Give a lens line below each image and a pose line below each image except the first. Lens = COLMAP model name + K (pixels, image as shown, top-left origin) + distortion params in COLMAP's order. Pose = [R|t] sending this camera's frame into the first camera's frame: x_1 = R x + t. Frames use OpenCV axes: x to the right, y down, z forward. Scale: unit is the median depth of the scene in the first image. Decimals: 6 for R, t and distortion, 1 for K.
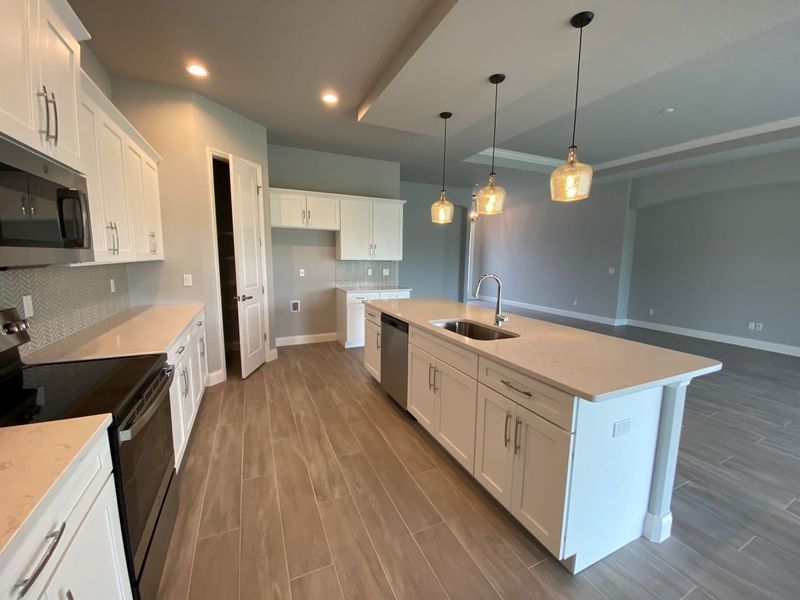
lens RADIAL K [[322.6, 0, 403.7], [0, 322.6, 302.1], [0, 0, 1]] dist [0.000555, -0.009219]
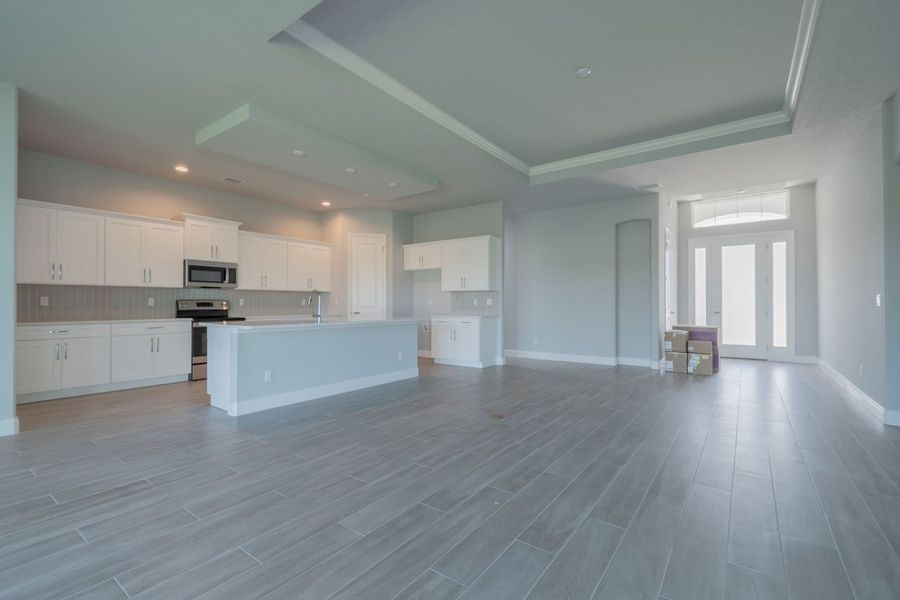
lens RADIAL K [[401.8, 0, 451.5], [0, 401.8, 300.7], [0, 0, 1]] dist [0.006096, -0.003212]
pose [[0.483720, -0.017424, -0.875049, 1.487669], [-0.114436, 0.989960, -0.082971, 0.038799], [0.867709, 0.140272, 0.476870, 0.365947]]
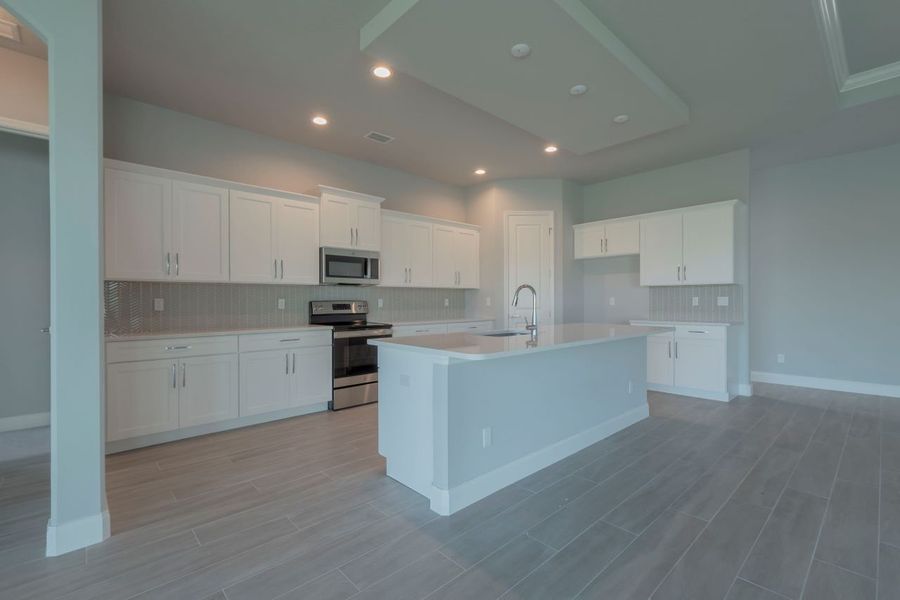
lens RADIAL K [[401.8, 0, 448.6], [0, 401.8, 299.6], [0, 0, 1]] dist [0.006096, -0.003212]
pose [[0.306155, -0.016531, -0.951838, 0.870826], [-0.121437, 0.991003, -0.056271, 0.040724], [0.944204, 0.132817, 0.301393, 0.214722]]
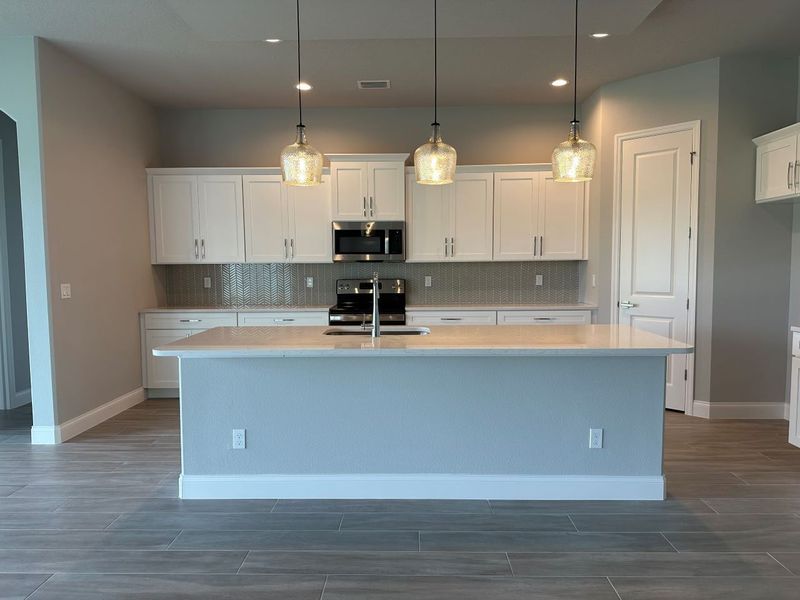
lens RADIAL K [[556.1, 0, 398.2], [0, 556.1, 305.5], [0, 0, 1]] dist [0.032085, -0.035616]
pose [[-0.441241, 0.062168, -0.895233, 0.914518], [-0.117533, 0.985001, 0.126331, -0.113988], [0.889659, 0.160961, -0.427316, 0.999844]]
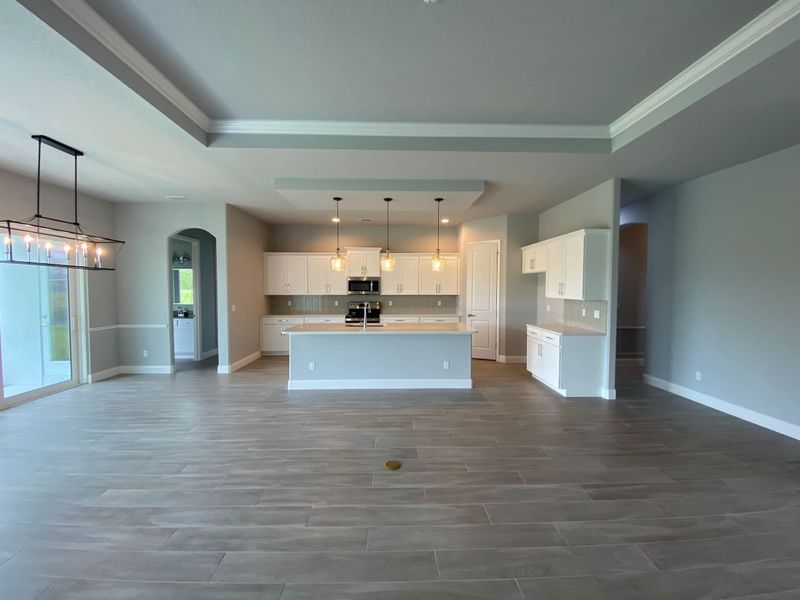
lens RADIAL K [[322.6, 0, 396.9], [0, 322.6, 300.0], [0, 0, 1]] dist [0.000555, -0.009219]
pose [[-0.397924, 0.025529, -0.917063, 1.291138], [-0.129377, 0.988061, 0.083643, -0.186628], [0.908250, 0.151930, -0.389870, 1.209267]]
